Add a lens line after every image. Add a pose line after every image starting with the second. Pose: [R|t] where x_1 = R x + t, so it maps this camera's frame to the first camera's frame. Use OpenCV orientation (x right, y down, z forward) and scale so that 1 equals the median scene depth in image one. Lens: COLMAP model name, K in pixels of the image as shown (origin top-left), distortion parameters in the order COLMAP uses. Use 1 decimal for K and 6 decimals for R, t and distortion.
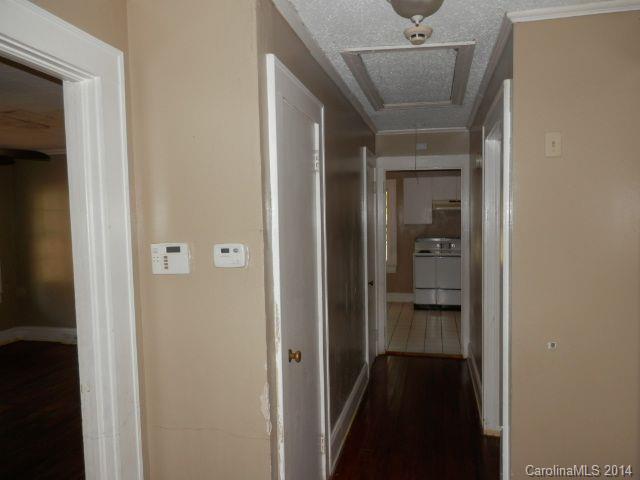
lens RADIAL K [[472.9, 0, 317.9], [0, 472.9, 241.5], [0, 0, 1]] dist [0.002387, -0.001474]
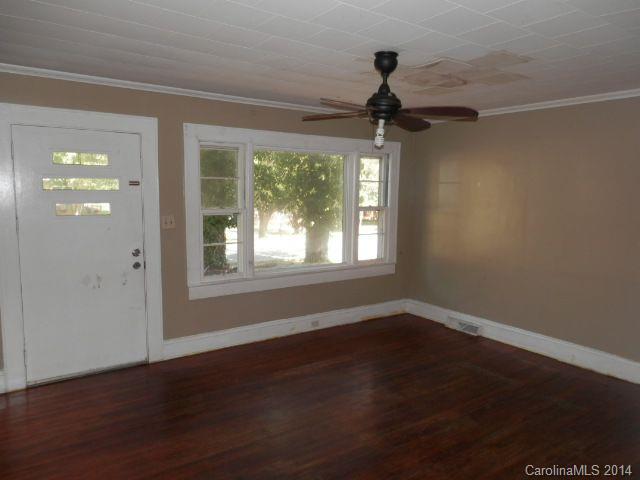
lens RADIAL K [[472.9, 0, 317.9], [0, 472.9, 241.5], [0, 0, 1]] dist [0.002387, -0.001474]
pose [[0.746974, 0.114294, -0.654955, -0.147605], [-0.073289, 0.993265, 0.089745, -0.014011], [0.660801, -0.019037, 0.750319, 0.151842]]
